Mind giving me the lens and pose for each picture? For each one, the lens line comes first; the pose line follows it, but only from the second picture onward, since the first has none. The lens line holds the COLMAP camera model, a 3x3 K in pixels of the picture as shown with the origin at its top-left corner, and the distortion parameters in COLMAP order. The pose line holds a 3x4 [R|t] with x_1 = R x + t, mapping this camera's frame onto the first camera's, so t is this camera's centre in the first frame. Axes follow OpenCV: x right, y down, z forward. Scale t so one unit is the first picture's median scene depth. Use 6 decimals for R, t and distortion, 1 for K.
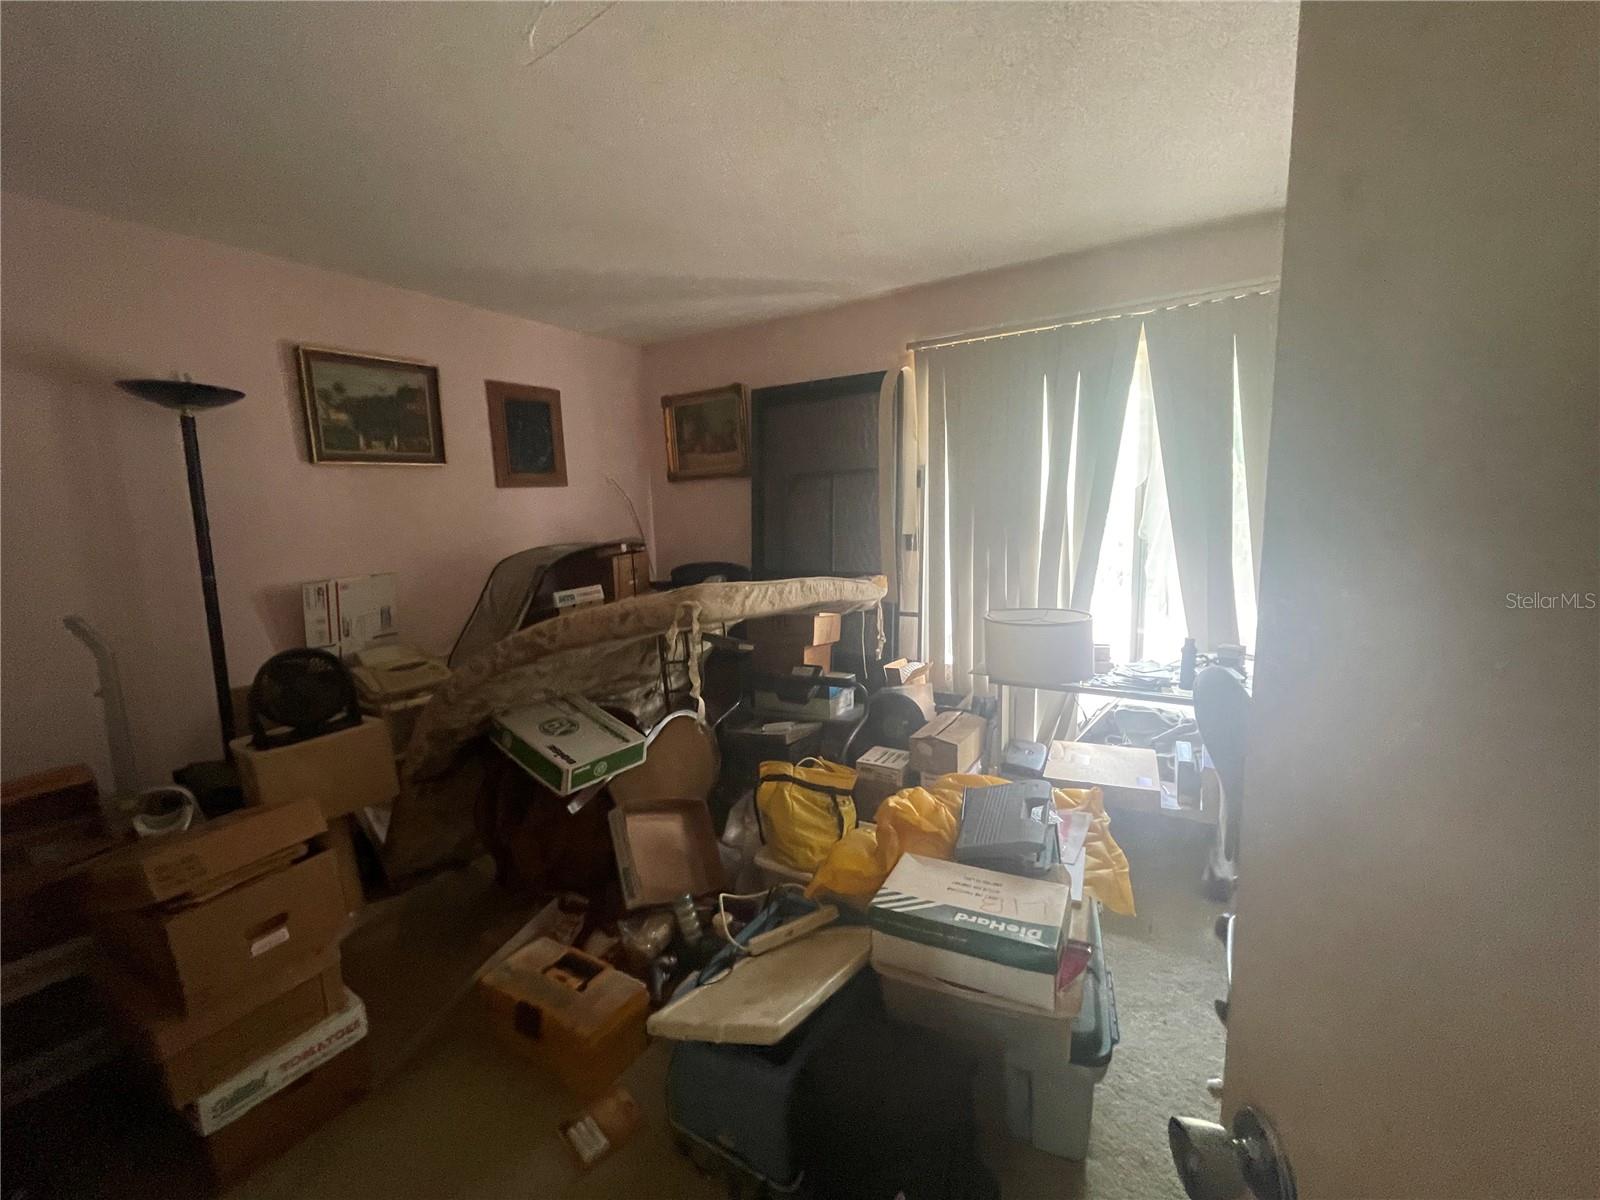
lens RADIAL K [[641.5, 0, 801.4], [0, 641.5, 593.3], [0, 0, 1]] dist [-0.010798, -0.000475]
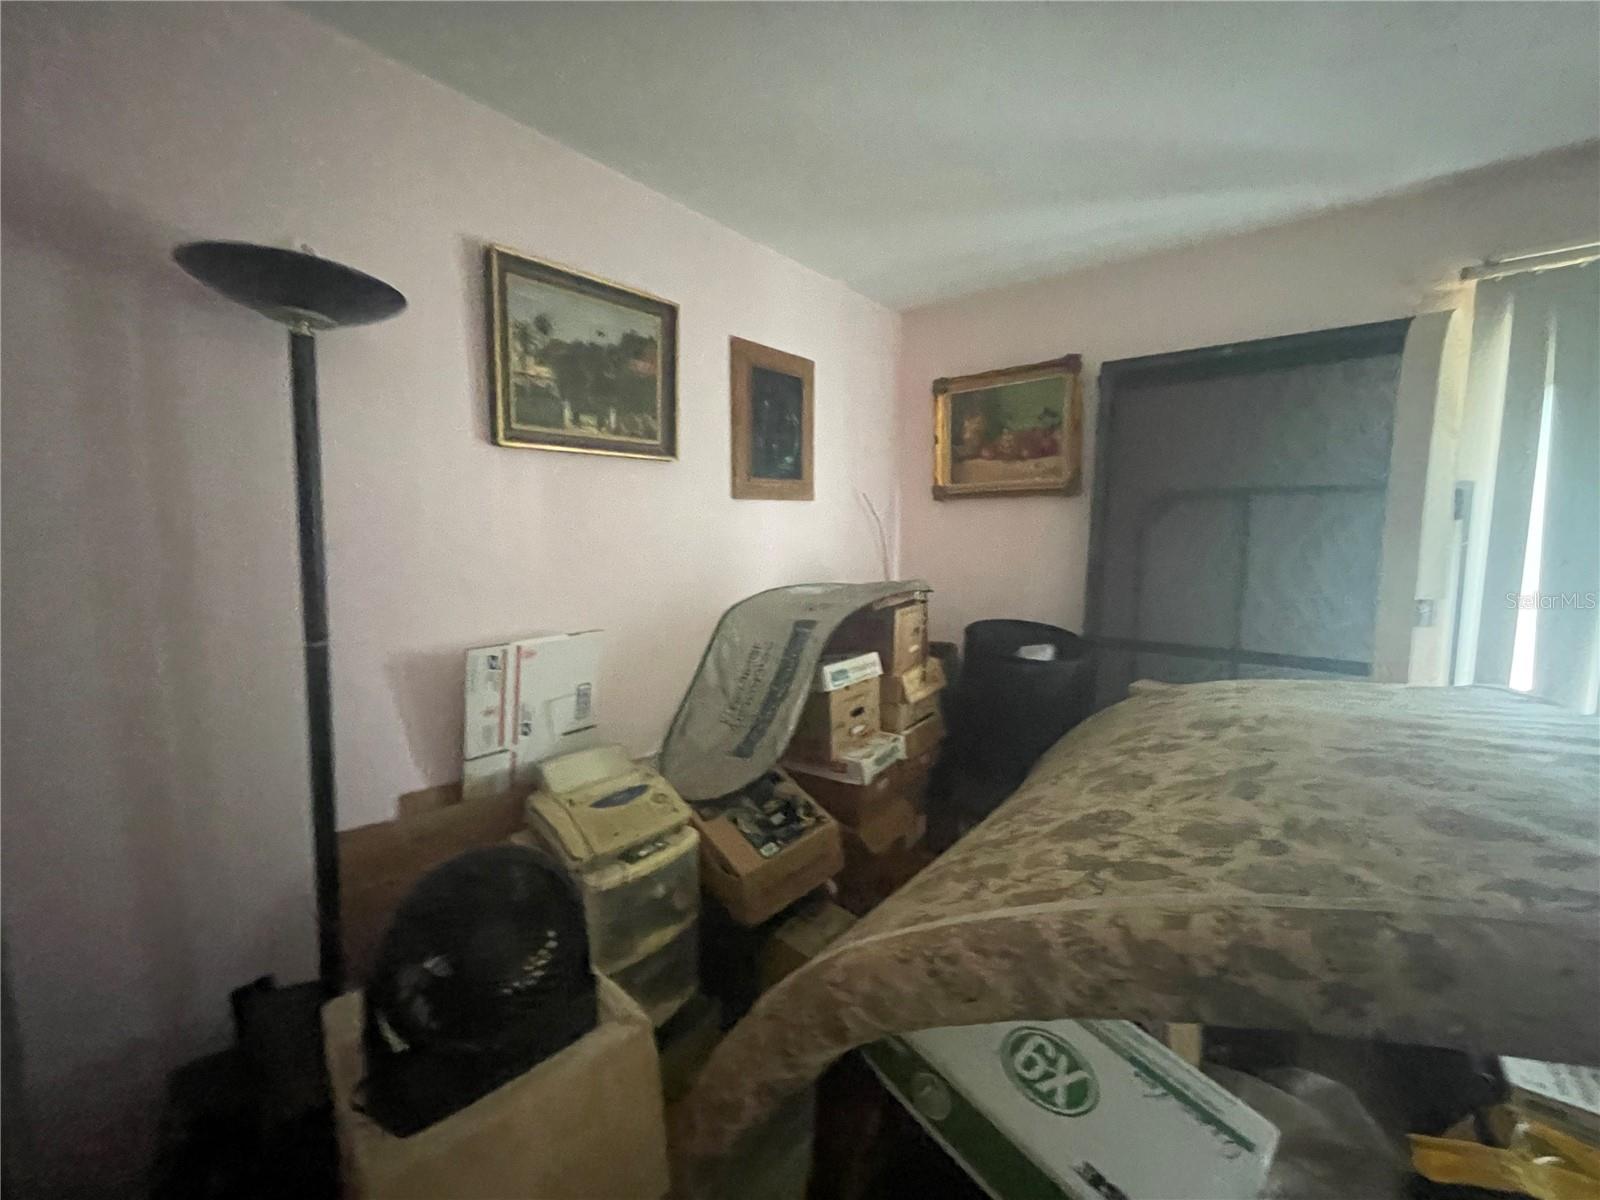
lens RADIAL K [[641.5, 0, 797.1], [0, 641.5, 593.8], [0, 0, 1]] dist [-0.010798, -0.000475]
pose [[0.989277, 0.048179, -0.137879, -0.360139], [-0.053867, 0.997832, -0.037820, -0.051558], [0.135758, 0.044842, 0.989727, 0.407302]]
